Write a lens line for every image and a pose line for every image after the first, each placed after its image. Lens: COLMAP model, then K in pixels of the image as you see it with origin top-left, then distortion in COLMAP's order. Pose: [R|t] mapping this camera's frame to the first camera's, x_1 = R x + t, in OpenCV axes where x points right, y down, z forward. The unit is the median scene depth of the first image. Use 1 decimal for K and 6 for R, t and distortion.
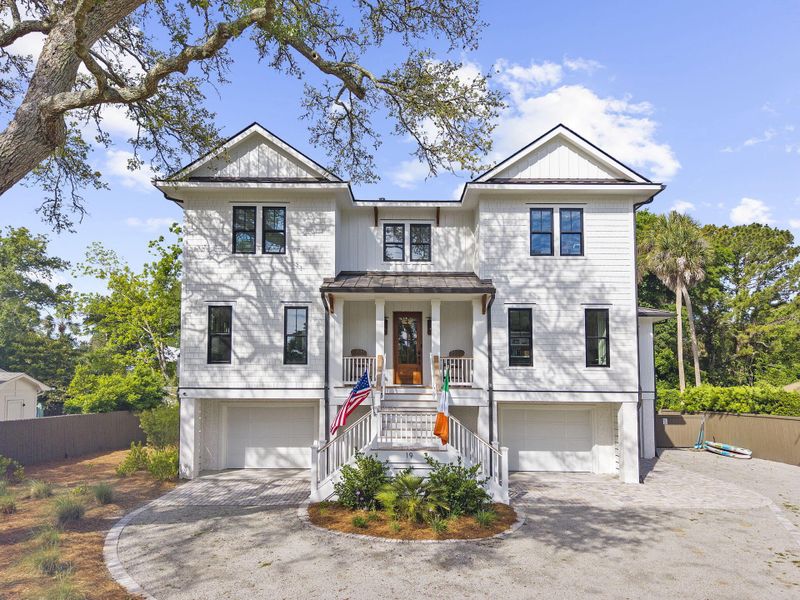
lens RADIAL K [[575.2, 0, 393.5], [0, 575.2, 356.3], [0, 0, 1]] dist [0.010318, -0.019762]
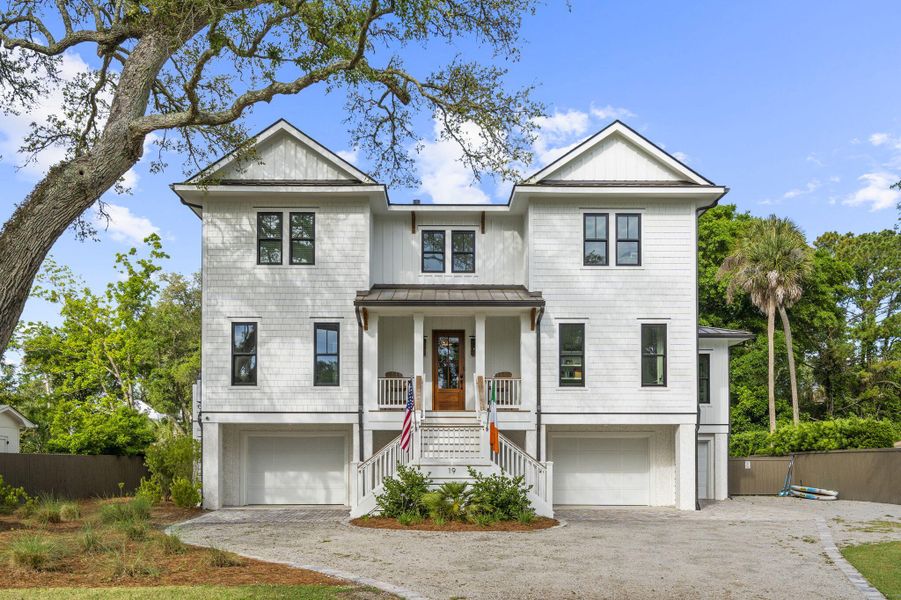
lens RADIAL K [[794.7, 0, 424.8], [0, 794.7, 464.2], [0, 0, 1]] dist [-0.006204, -0.009537]
pose [[0.999993, -0.002762, 0.002475, -0.018269], [0.002613, 0.998303, 0.058173, 0.066711], [-0.002632, -0.058167, 0.998303, -0.279796]]
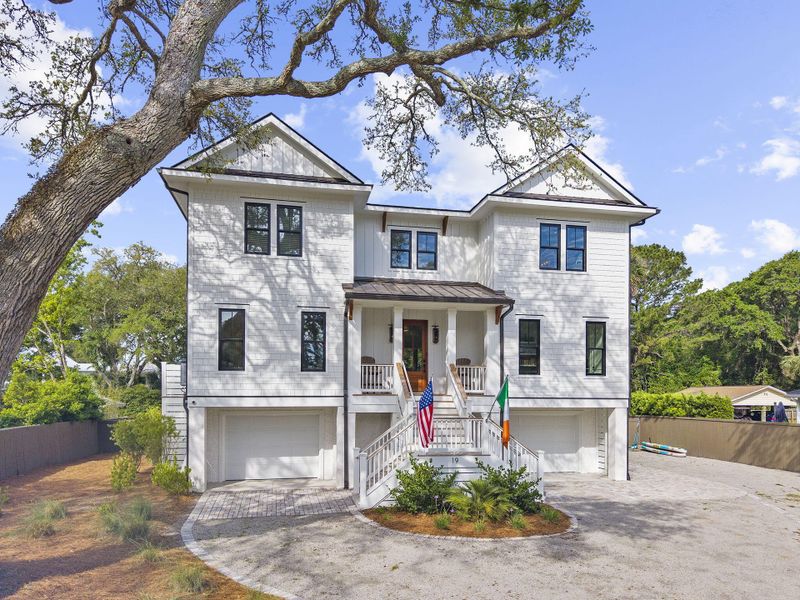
lens RADIAL K [[575.2, 0, 397.8], [0, 575.2, 404.5], [0, 0, 1]] dist [0.010318, -0.019762]
pose [[0.978363, -0.005956, 0.206809, -0.233538], [-0.008819, 0.997477, 0.070446, -0.000579], [-0.206707, -0.070745, 0.975842, 0.010844]]
